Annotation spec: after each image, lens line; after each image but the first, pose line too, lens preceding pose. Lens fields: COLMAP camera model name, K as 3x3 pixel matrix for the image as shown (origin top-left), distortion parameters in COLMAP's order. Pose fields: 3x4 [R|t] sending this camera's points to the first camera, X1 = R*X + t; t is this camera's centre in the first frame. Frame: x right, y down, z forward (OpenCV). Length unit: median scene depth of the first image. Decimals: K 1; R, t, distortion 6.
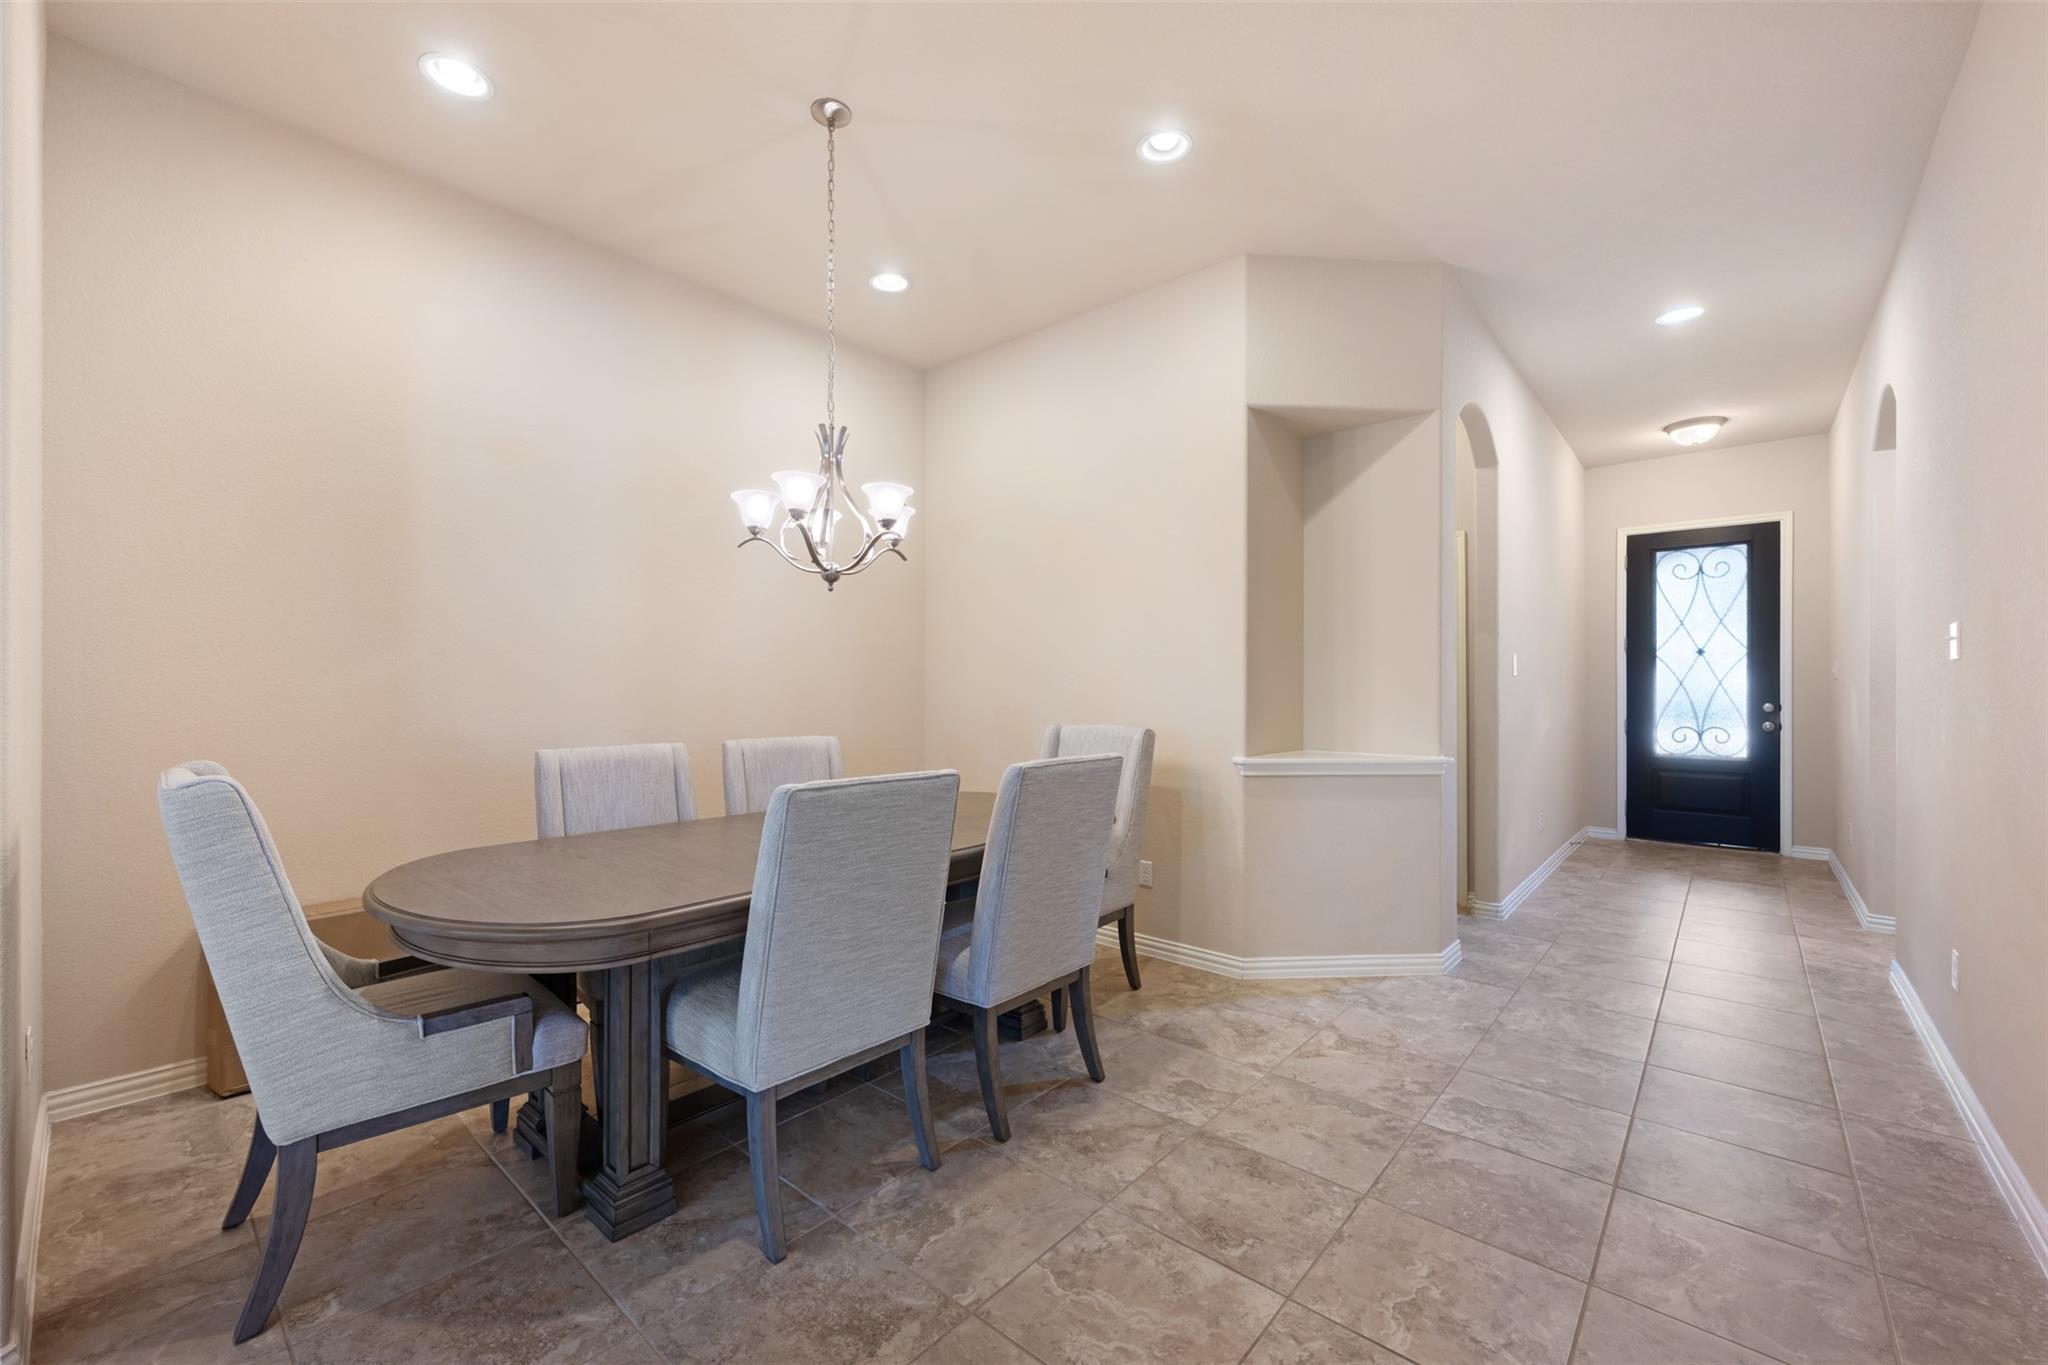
lens RADIAL K [[808.1, 0, 1022.7], [0, 808.1, 690.3], [0, 0, 1]] dist [0.000325, -0.000078]
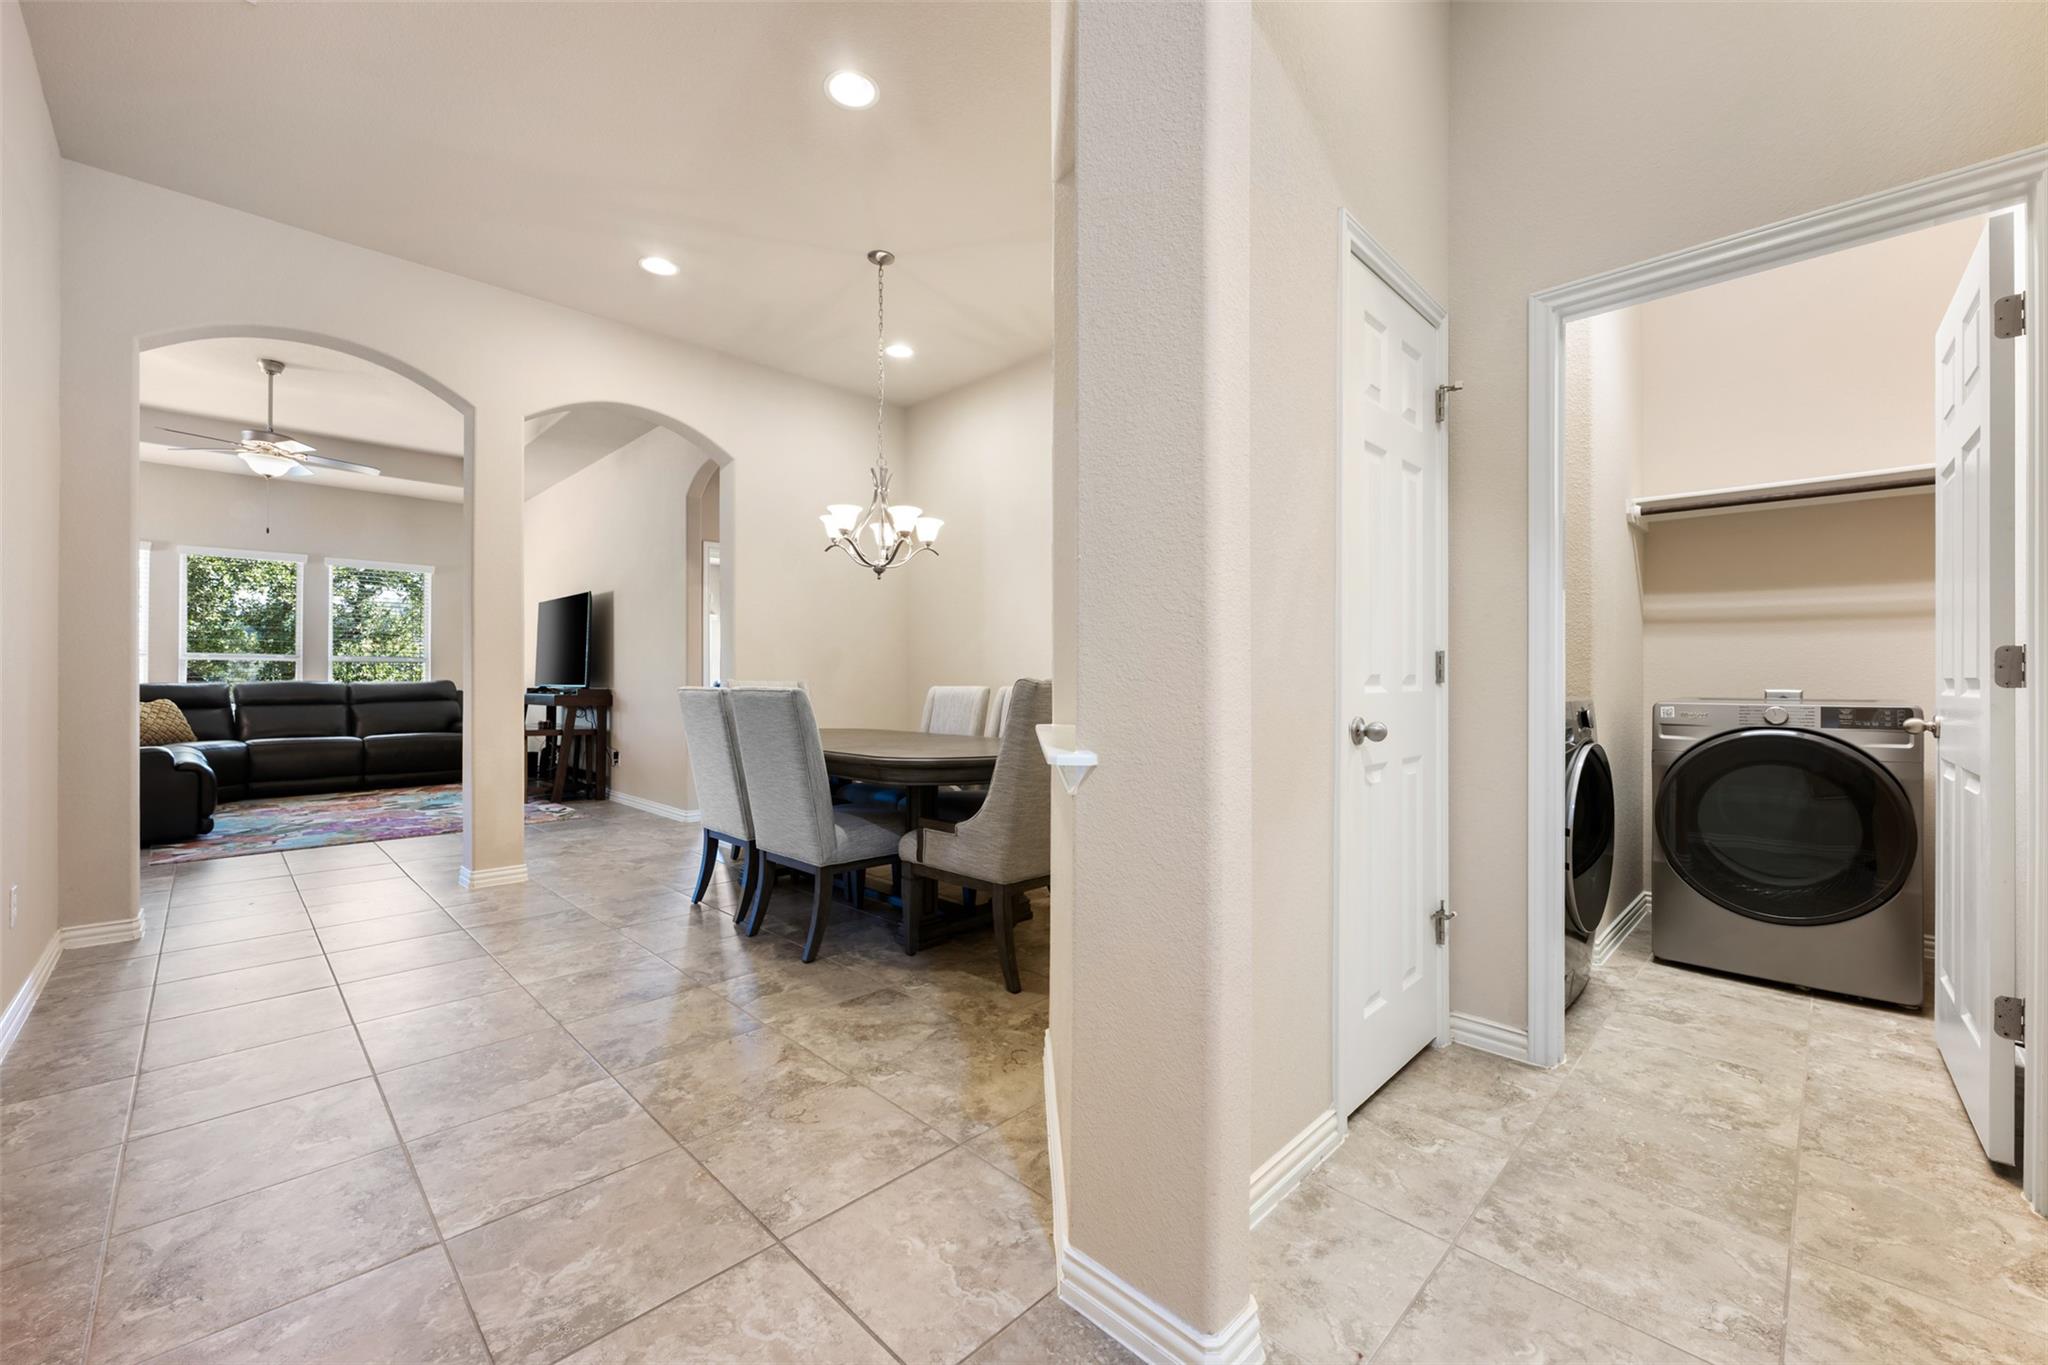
lens RADIAL K [[817.0, 0, 1024.0], [0, 817.0, 682.5], [0, 0, 1]] dist [-0.000244, 0.000040]
pose [[-0.062517, 0.001104, -0.998043, 1.262635], [-0.001354, 0.999998, 0.001190, 0.067156], [0.998043, 0.001426, -0.062516, 1.377663]]
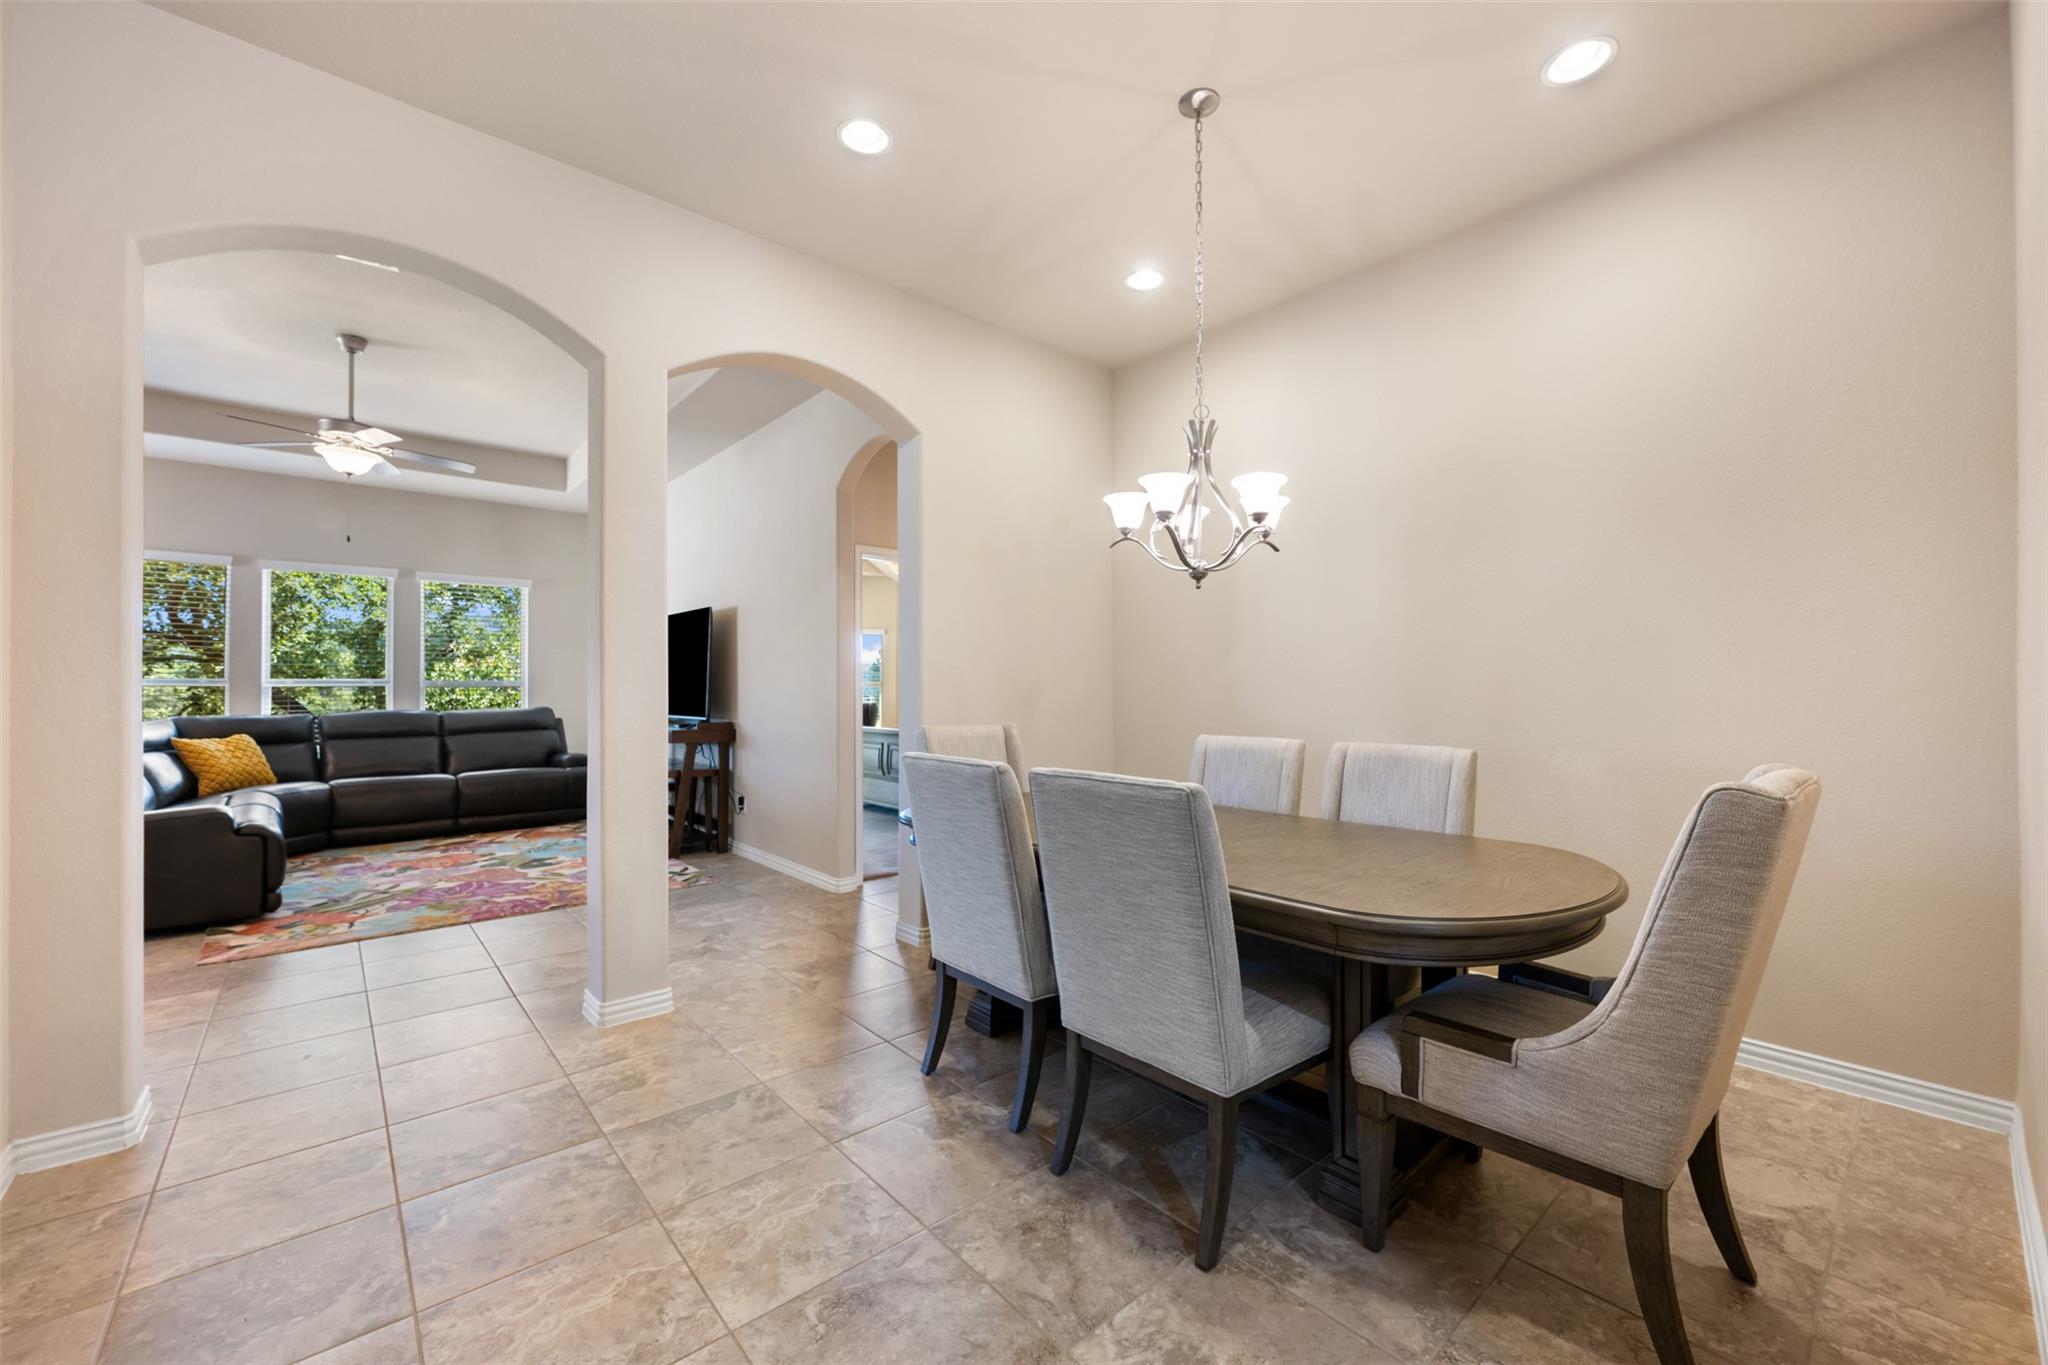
lens RADIAL K [[808.1, 0, 1022.7], [0, 808.1, 690.3], [0, 0, 1]] dist [0.000325, -0.000078]
pose [[-0.131360, 0.000839, -0.991334, 0.772496], [0.000440, 1.000000, 0.000788, 0.001168], [0.991335, -0.000333, -0.131360, 0.927123]]
